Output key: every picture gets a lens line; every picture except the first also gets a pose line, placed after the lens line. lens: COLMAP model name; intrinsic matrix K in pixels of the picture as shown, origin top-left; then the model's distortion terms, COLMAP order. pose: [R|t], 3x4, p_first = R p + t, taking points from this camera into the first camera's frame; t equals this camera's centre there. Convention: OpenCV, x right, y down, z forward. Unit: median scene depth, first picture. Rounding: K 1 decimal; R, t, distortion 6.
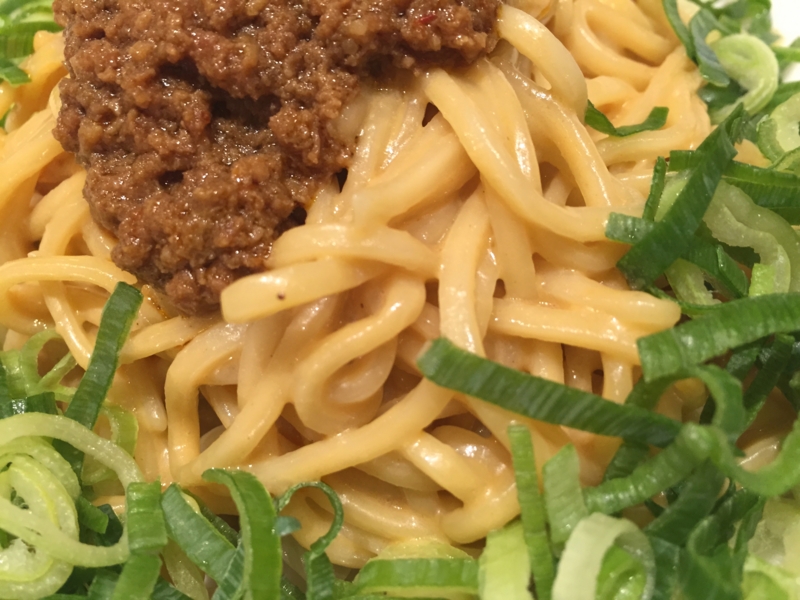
lens RADIAL K [[728.7, 0, 398.9], [0, 728.7, 295.1], [0, 0, 1]] dist [0.023361, -0.045779]
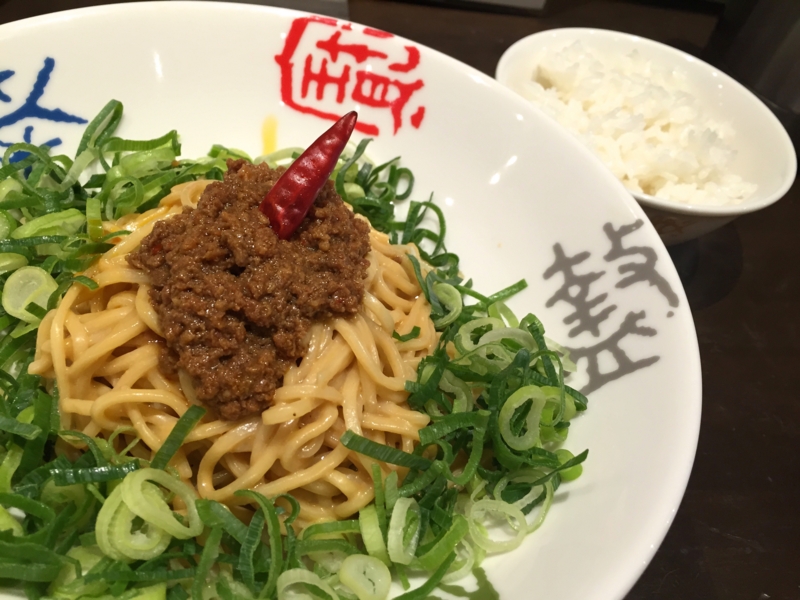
lens RADIAL K [[728.7, 0, 399.0], [0, 728.7, 282.0], [0, 0, 1]] dist [0.023361, -0.045779]
pose [[0.916340, 0.070173, 0.394204, -0.756186], [-0.019607, 0.991206, -0.130870, -0.115290], [-0.399921, 0.112192, 0.909657, -1.344141]]
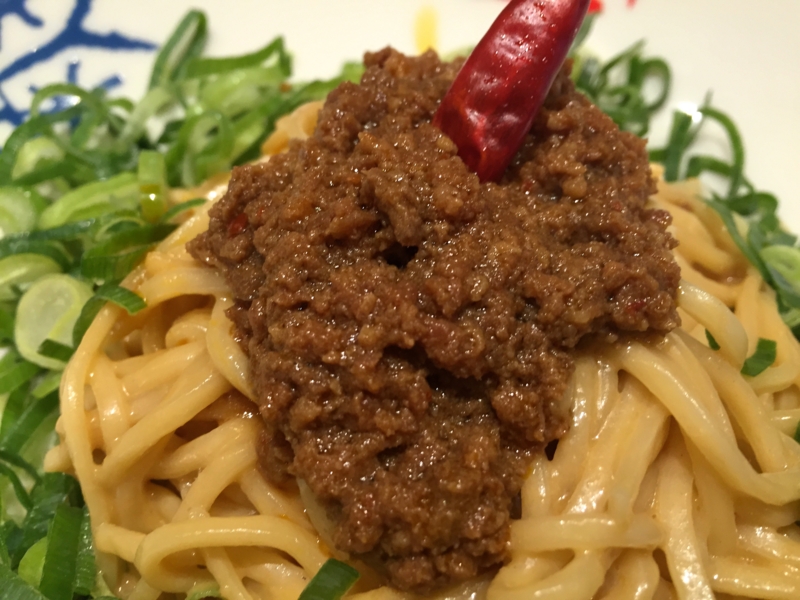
lens RADIAL K [[728.7, 0, 389.4], [0, 728.7, 284.7], [0, 0, 1]] dist [0.023361, -0.045779]
pose [[0.982831, -0.013713, 0.183996, -0.516663], [0.030734, 0.995470, -0.089975, -0.315842], [-0.181929, 0.094085, 0.978800, -0.005587]]
